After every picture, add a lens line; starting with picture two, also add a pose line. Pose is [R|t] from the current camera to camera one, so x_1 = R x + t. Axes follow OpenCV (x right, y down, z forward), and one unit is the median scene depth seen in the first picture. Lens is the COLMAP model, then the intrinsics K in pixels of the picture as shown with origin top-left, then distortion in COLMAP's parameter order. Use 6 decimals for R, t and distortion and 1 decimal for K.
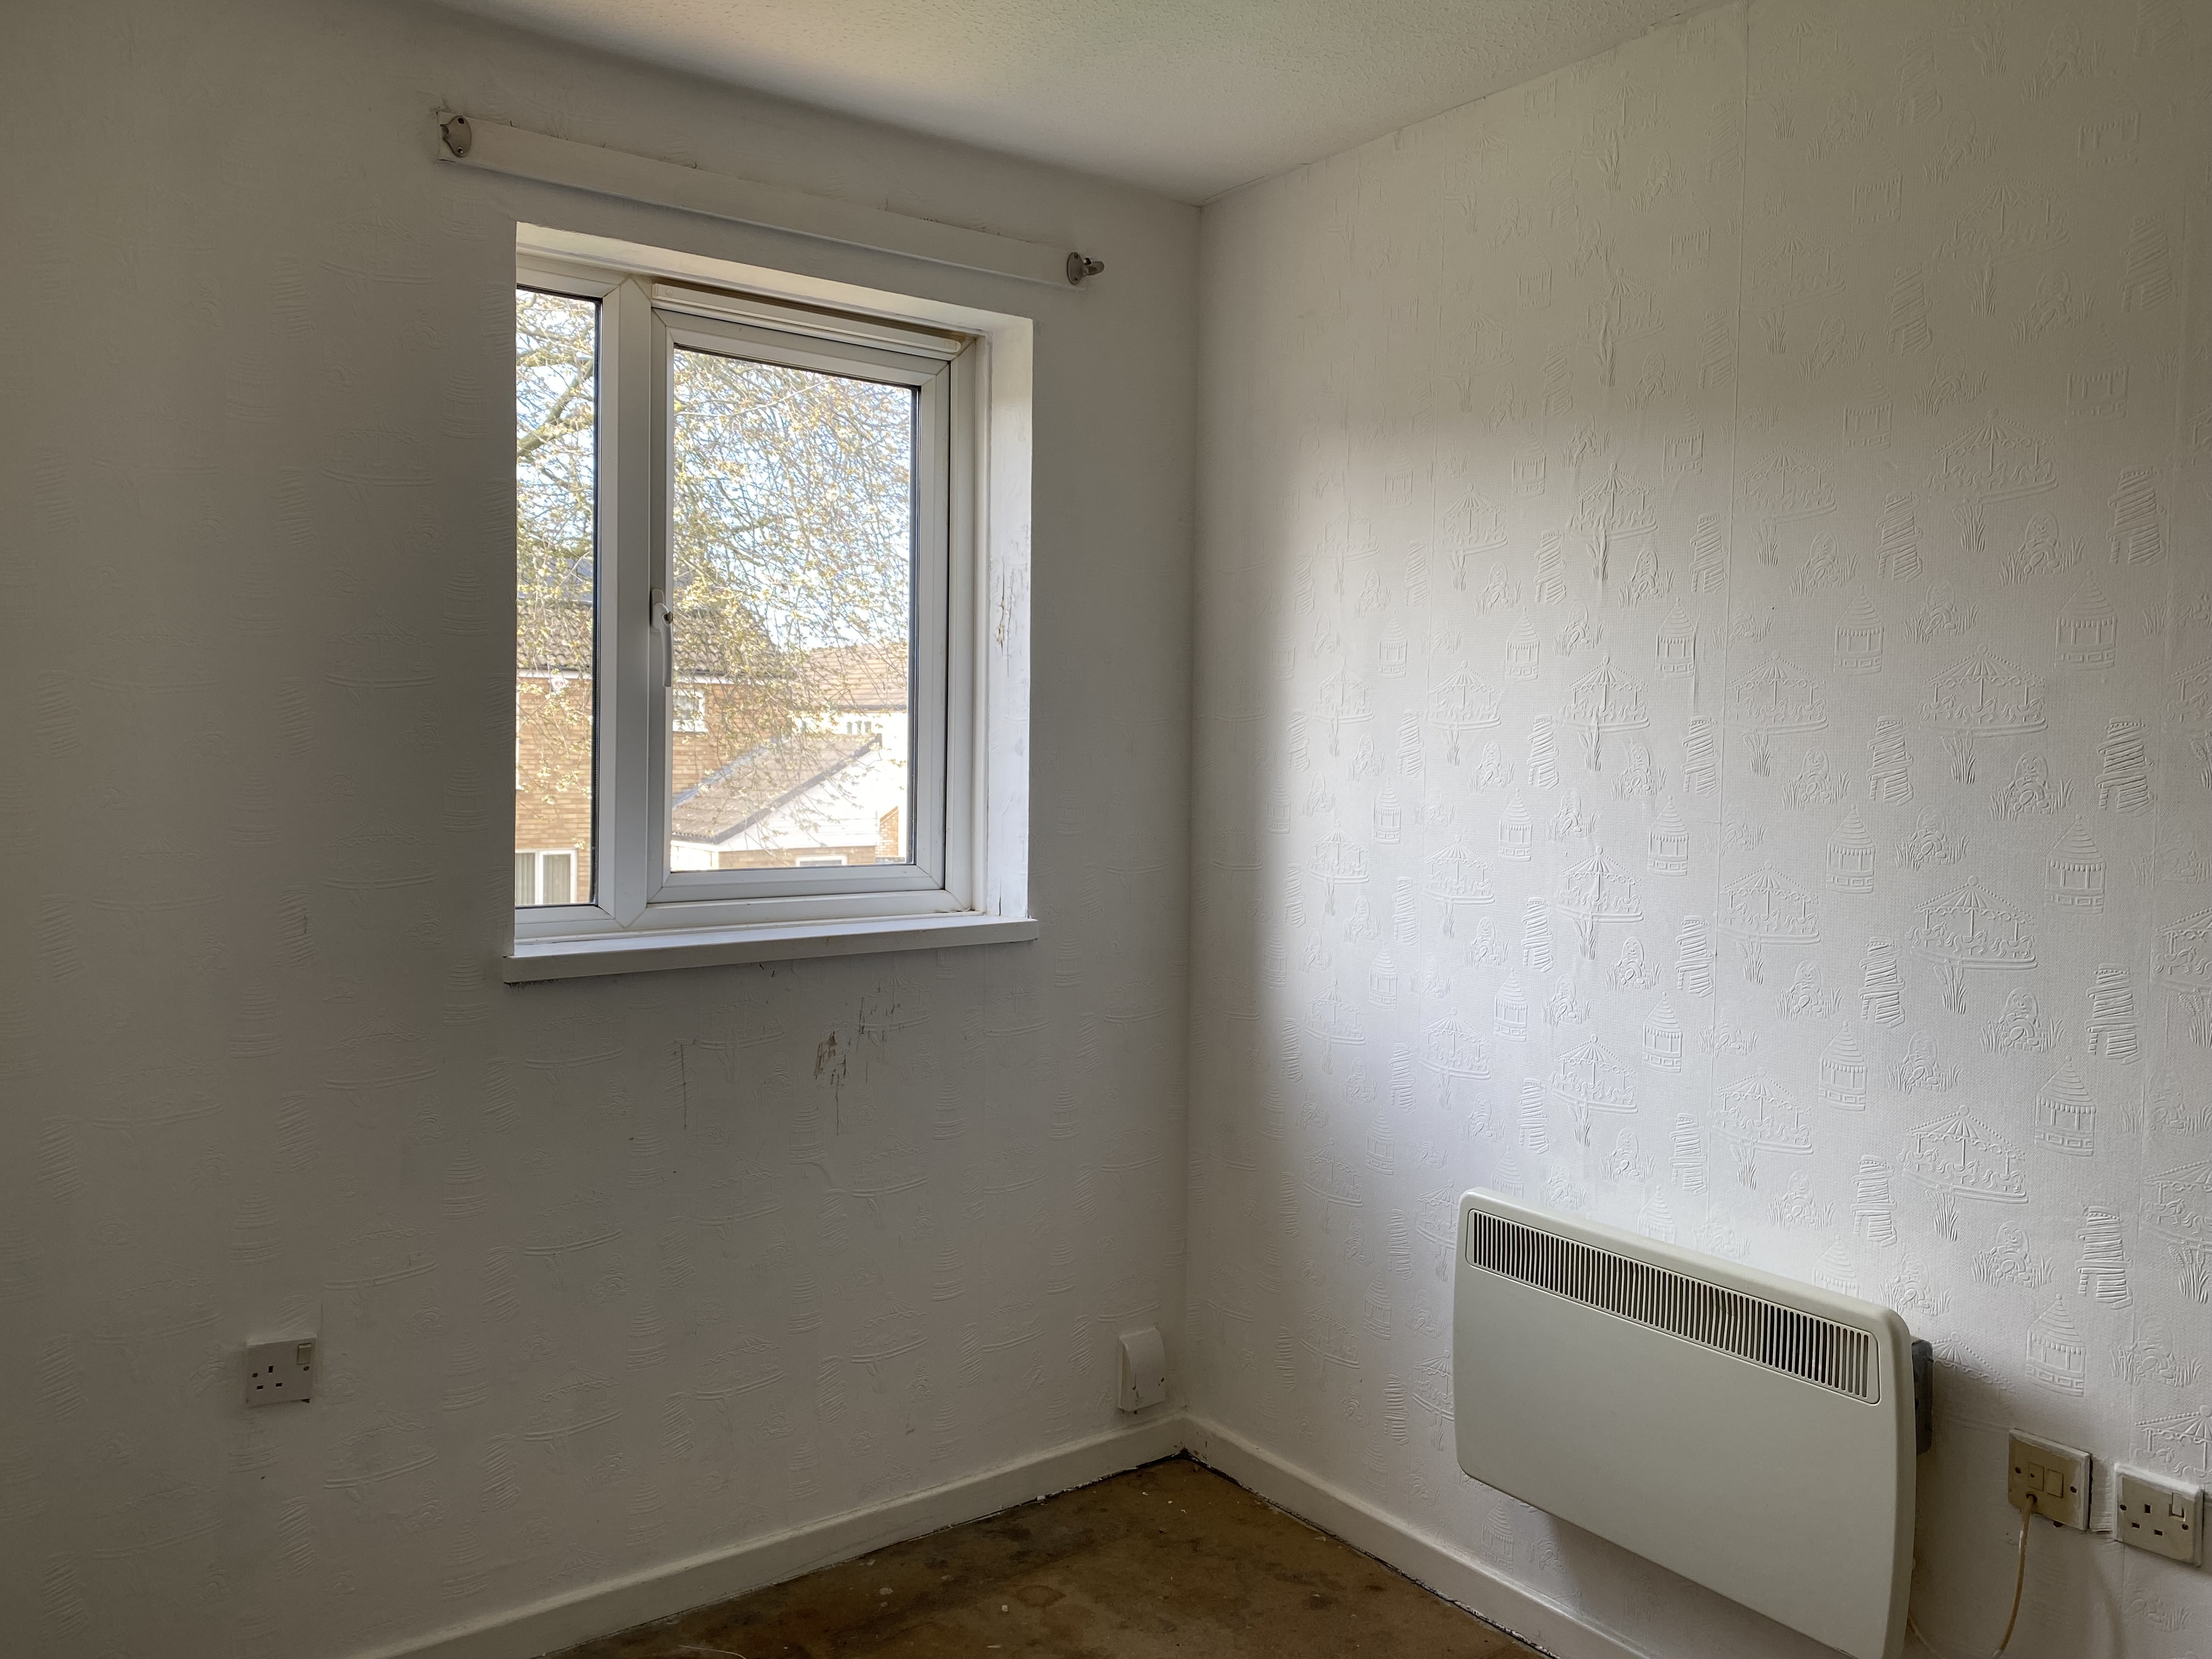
lens RADIAL K [[1685.9, 0, 1095.6], [0, 1685.9, 818.0], [0, 0, 1]] dist [0.057226, -0.059241]
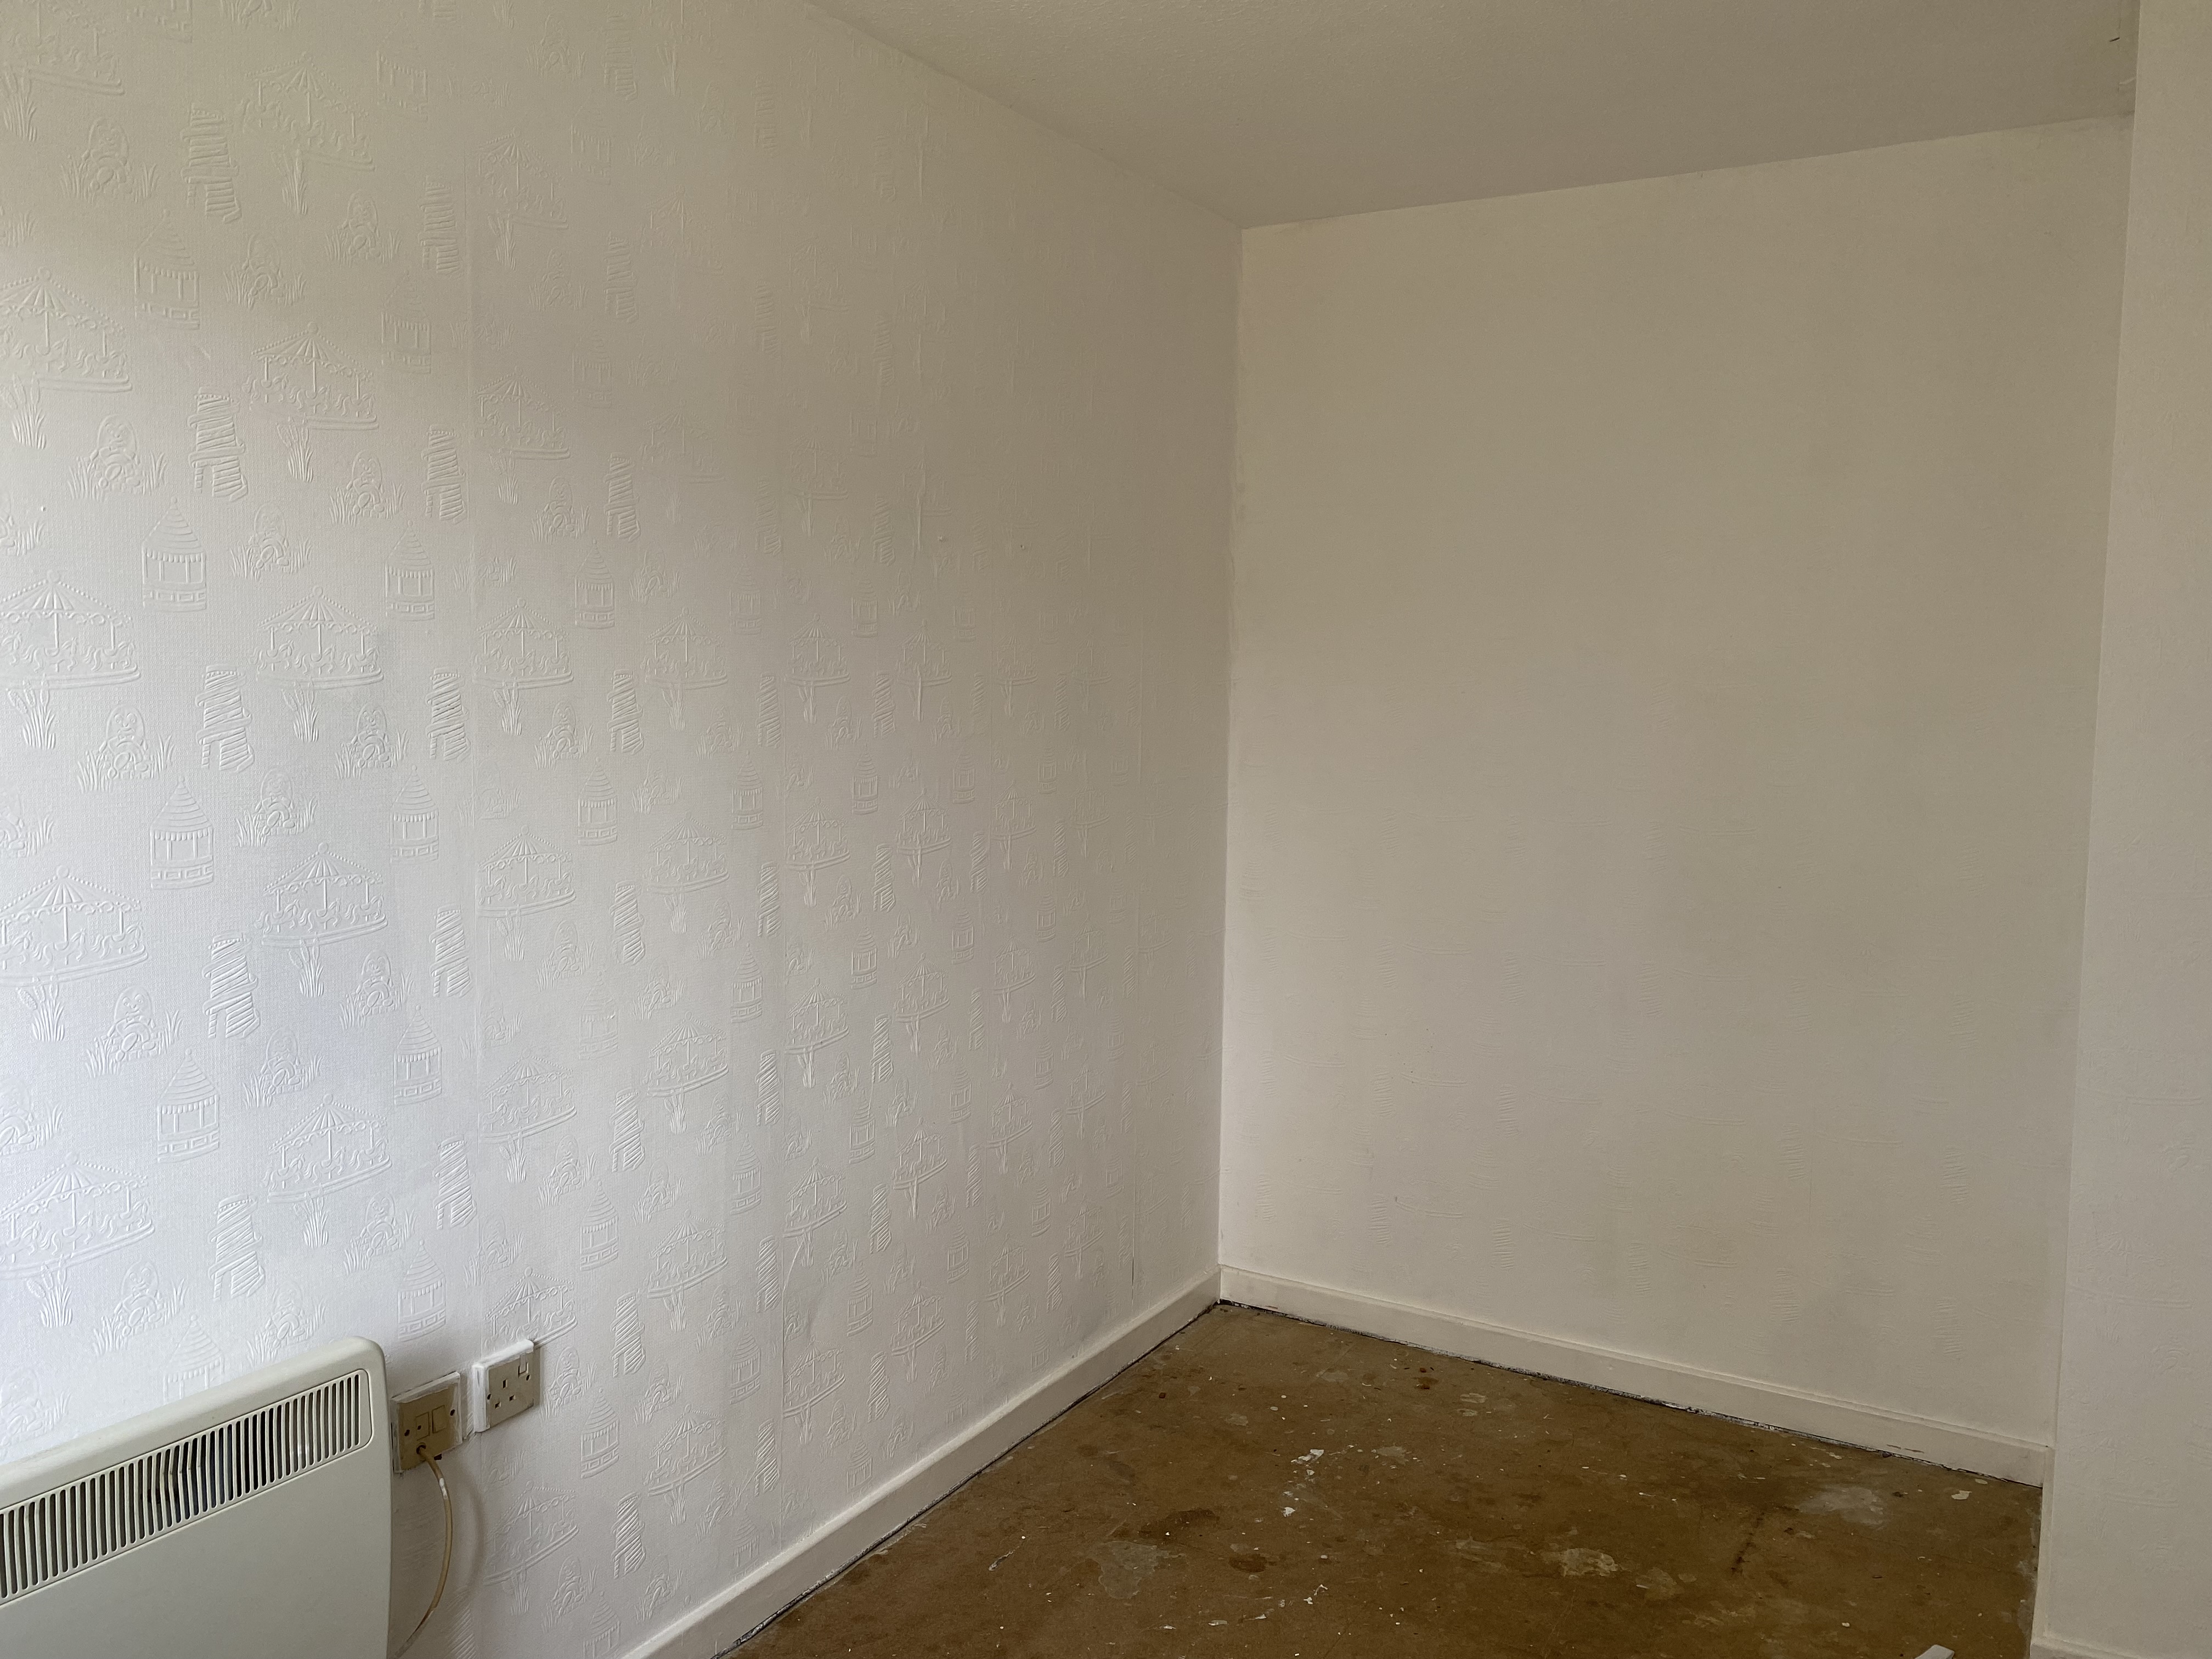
lens RADIAL K [[1685.9, 0, 1105.7], [0, 1685.9, 823.7], [0, 0, 1]] dist [0.057226, -0.059241]
pose [[-0.390593, -0.100486, 0.915063, -0.485499], [0.031189, 0.992009, 0.122249, -0.075310], [-0.920035, 0.076289, -0.384337, 0.985329]]
